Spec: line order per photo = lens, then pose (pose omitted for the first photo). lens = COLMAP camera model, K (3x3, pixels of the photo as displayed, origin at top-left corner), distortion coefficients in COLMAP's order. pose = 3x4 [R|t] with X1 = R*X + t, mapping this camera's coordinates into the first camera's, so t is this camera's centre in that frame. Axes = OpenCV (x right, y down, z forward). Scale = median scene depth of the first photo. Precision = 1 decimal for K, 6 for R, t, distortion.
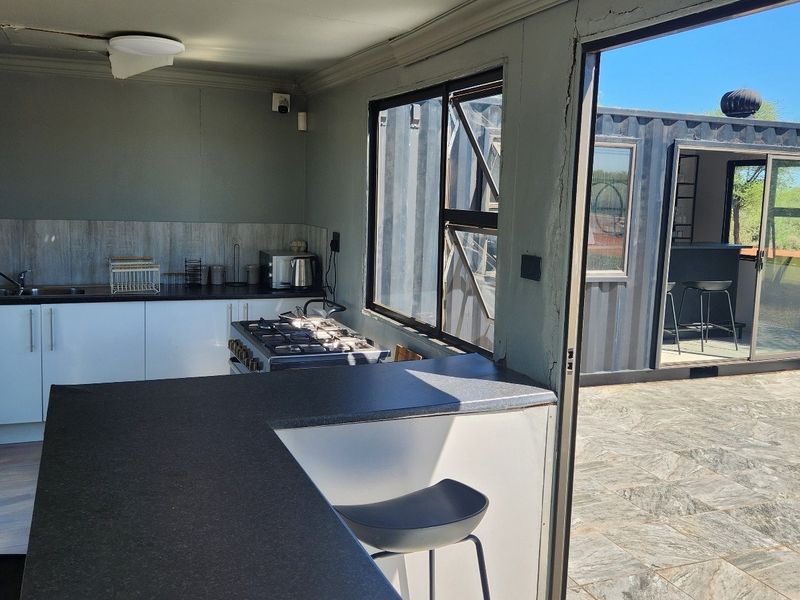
lens RADIAL K [[683.9, 0, 380.2], [0, 683.9, 278.4], [0, 0, 1]] dist [0.038319, -0.004415]
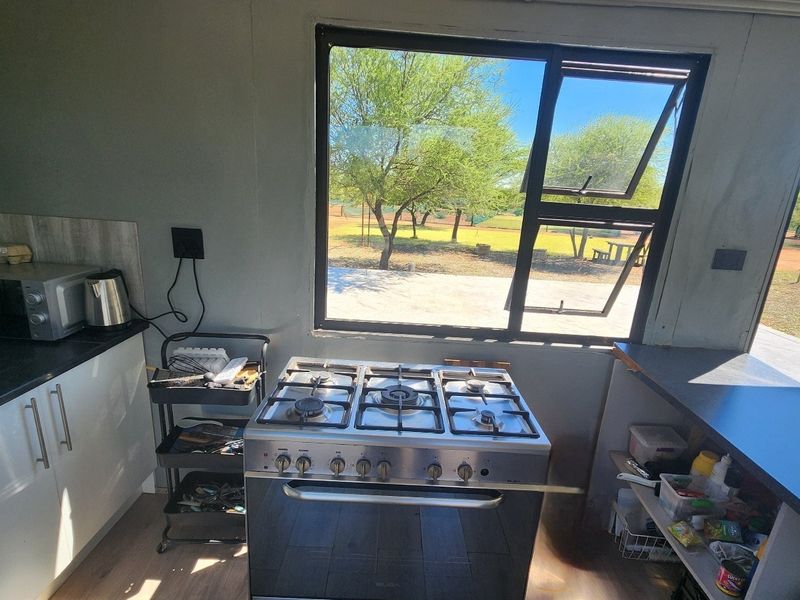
lens RADIAL K [[425.2, 0, 404.0], [0, 425.2, 325.2], [0, 0, 1]] dist [0.000896, -0.000446]
pose [[0.395730, -0.272037, 0.877151, -0.345046], [0.062506, 0.960884, 0.269806, -0.072045], [-0.916237, -0.051943, 0.397254, 0.620111]]
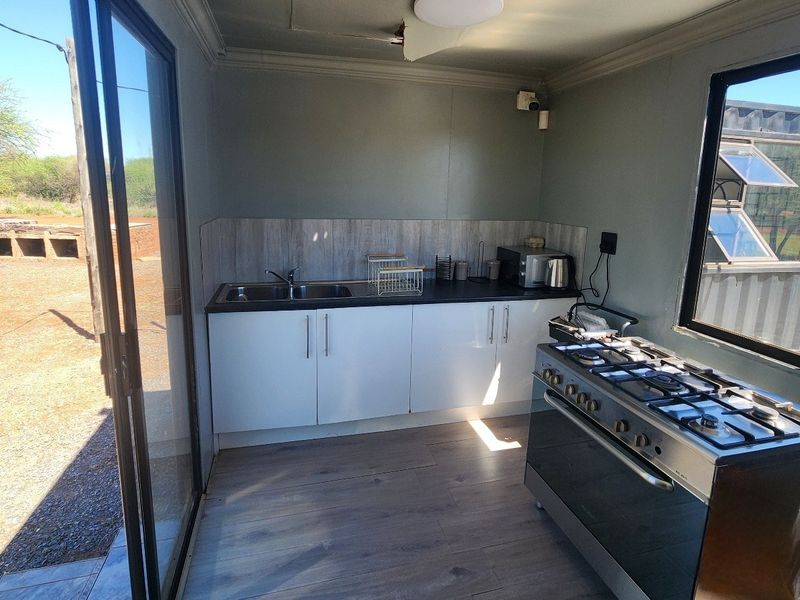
lens RADIAL K [[425.2, 0, 403.6], [0, 425.2, 261.0], [0, 0, 1]] dist [0.000896, -0.000446]
pose [[0.990461, 0.015859, -0.136879, -0.250842], [-0.010638, 0.999191, 0.038791, -0.046490], [0.137383, -0.036965, 0.989828, 0.372125]]
